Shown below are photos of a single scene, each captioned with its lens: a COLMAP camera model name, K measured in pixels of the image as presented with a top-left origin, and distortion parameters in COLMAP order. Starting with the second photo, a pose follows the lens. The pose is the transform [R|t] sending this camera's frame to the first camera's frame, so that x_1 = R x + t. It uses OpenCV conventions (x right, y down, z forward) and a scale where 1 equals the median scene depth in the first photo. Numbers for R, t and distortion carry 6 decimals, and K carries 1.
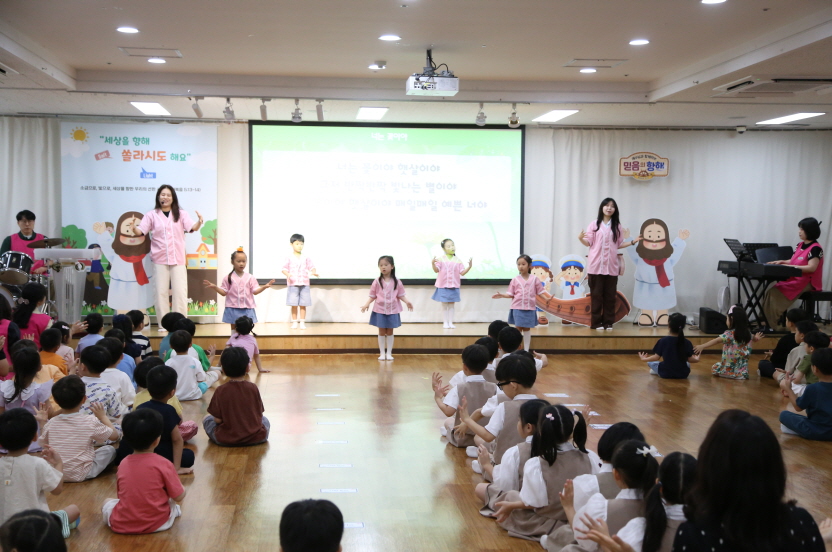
lens RADIAL K [[1284.8, 0, 420.7], [0, 1284.8, 257.3], [0, 0, 1]] dist [0.510629, 0.000000]
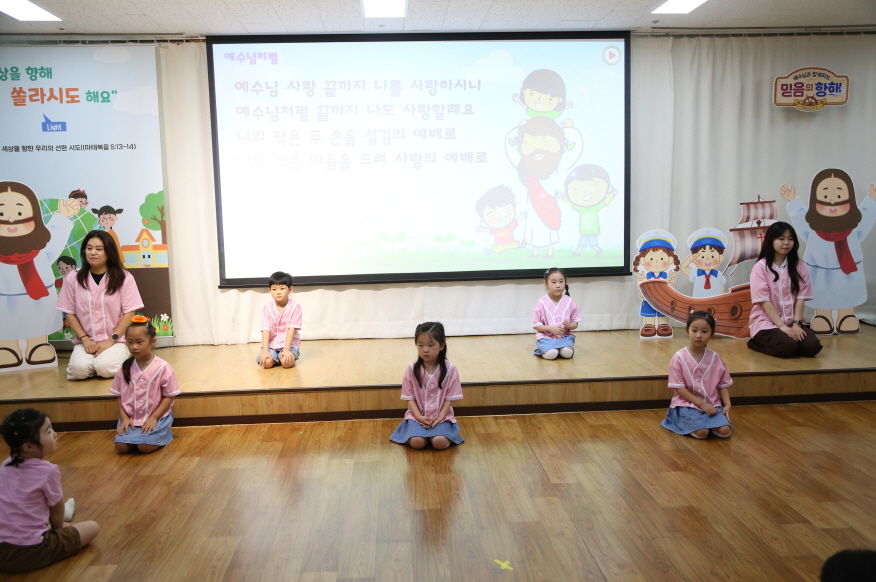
lens RADIAL K [[794.2, 0, 442.2], [0, 794.2, 289.1], [0, 0, 1]] dist [0.013485, 0.024090]
pose [[0.998967, -0.027619, -0.036093, -0.003327], [0.030659, 0.995773, 0.086582, -0.010448], [0.033549, -0.087599, 0.995591, 0.597899]]
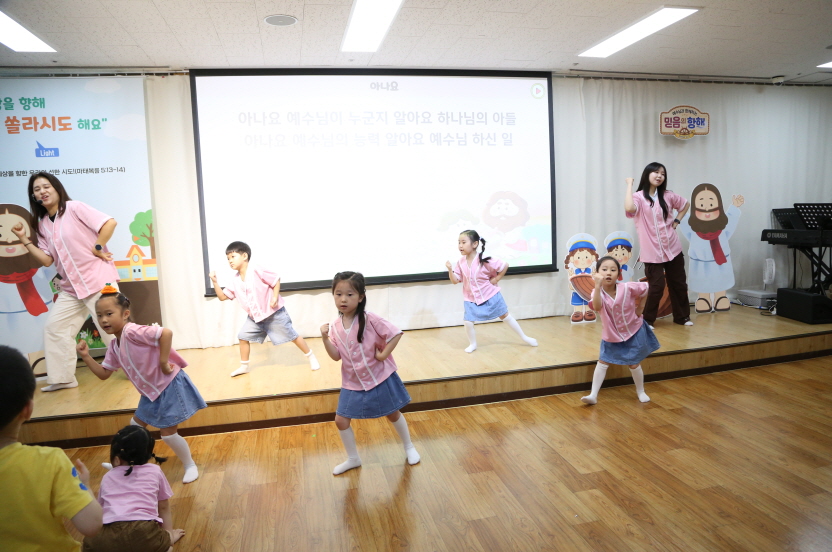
lens RADIAL K [[587.6, 0, 426.6], [0, 587.6, 273.0], [0, 0, 1]] dist [-0.100896, 0.058414]
pose [[0.989361, -0.064409, 0.130446, -0.051050], [0.054090, 0.995232, 0.081161, -0.012229], [-0.135051, -0.073241, 0.988128, 0.662866]]
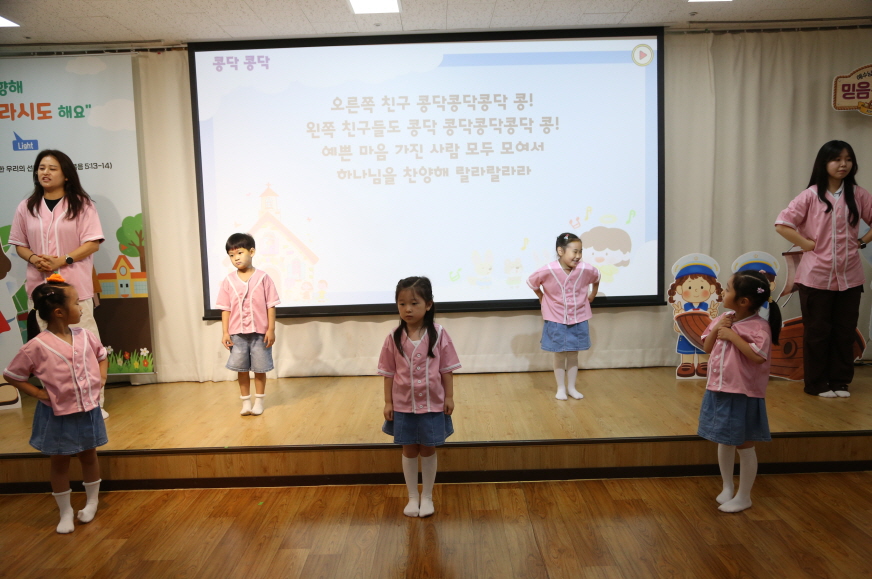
lens RADIAL K [[734.5, 0, 438.5], [0, 734.5, 295.5], [0, 0, 1]] dist [-0.031189, 0.061227]
pose [[0.994050, -0.027869, -0.105303, 0.012786], [0.036078, 0.996388, 0.076871, -0.012776], [0.102780, -0.080213, 0.991465, 0.674240]]
